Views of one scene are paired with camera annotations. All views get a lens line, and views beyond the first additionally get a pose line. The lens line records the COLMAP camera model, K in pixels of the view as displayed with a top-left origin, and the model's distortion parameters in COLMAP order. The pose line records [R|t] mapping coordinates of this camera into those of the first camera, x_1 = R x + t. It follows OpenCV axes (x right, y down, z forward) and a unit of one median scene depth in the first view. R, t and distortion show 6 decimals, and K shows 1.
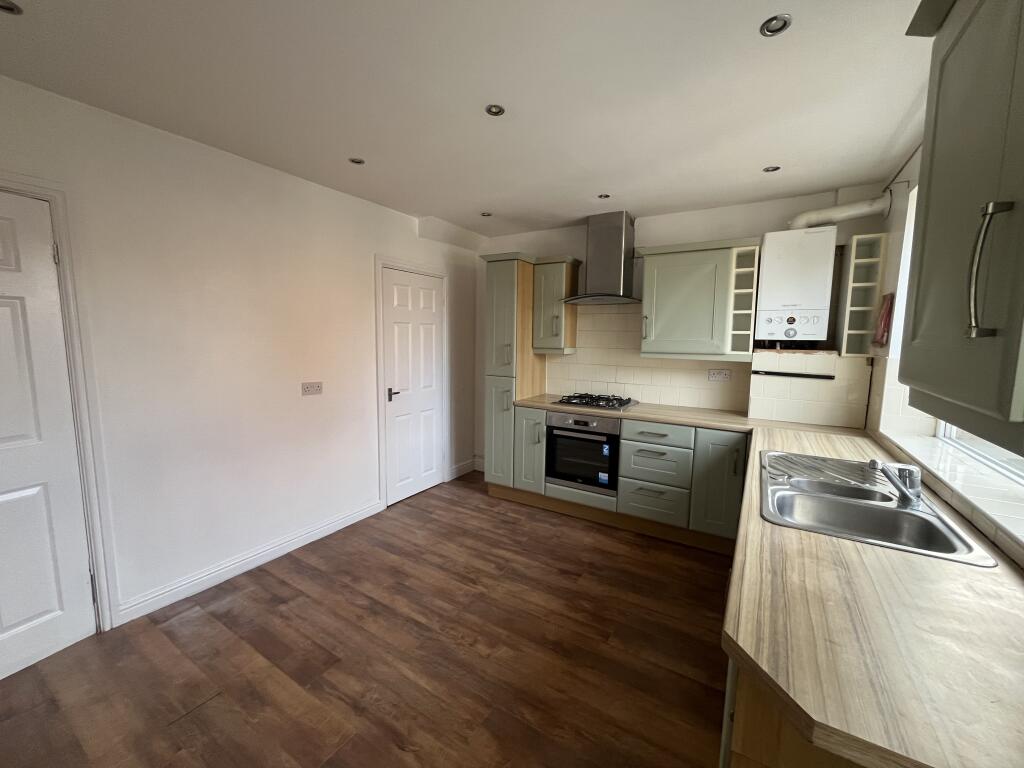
lens RADIAL K [[413.3, 0, 514.7], [0, 413.3, 380.2], [0, 0, 1]] dist [-0.006904, 0.000110]
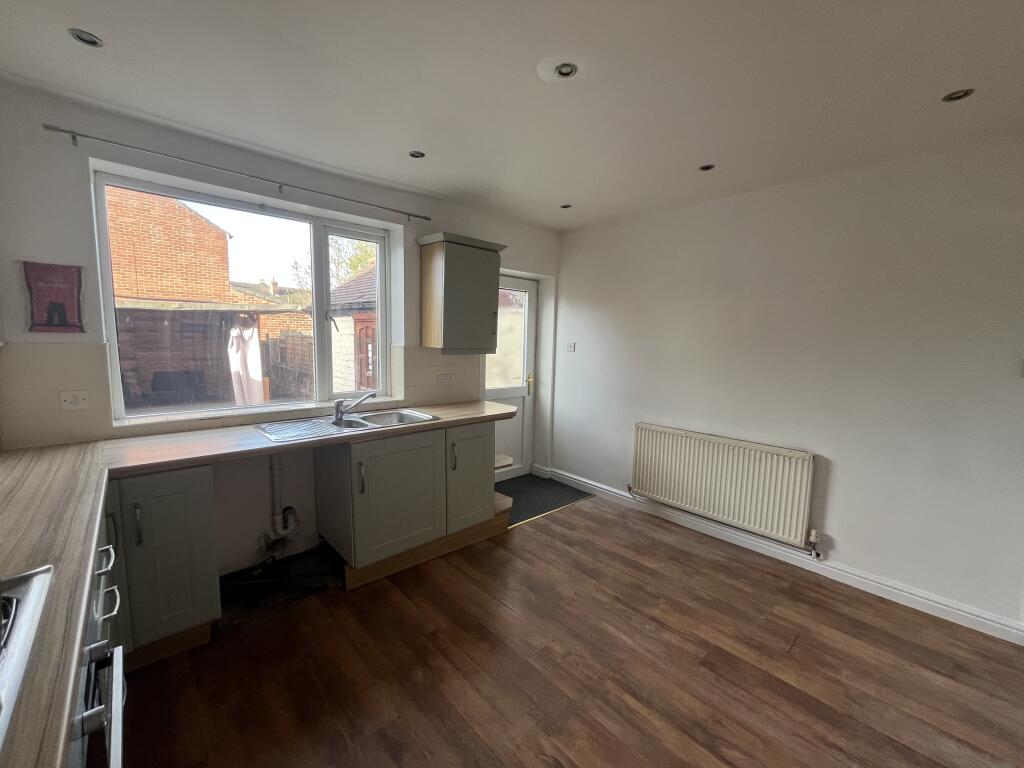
lens RADIAL K [[413.3, 0, 511.8], [0, 413.3, 385.6], [0, 0, 1]] dist [-0.006904, 0.000110]
pose [[-0.960851, -0.064861, 0.269368, -0.133493], [-0.005335, 0.976364, 0.216068, -0.124866], [-0.277015, 0.206172, -0.938486, 1.229665]]
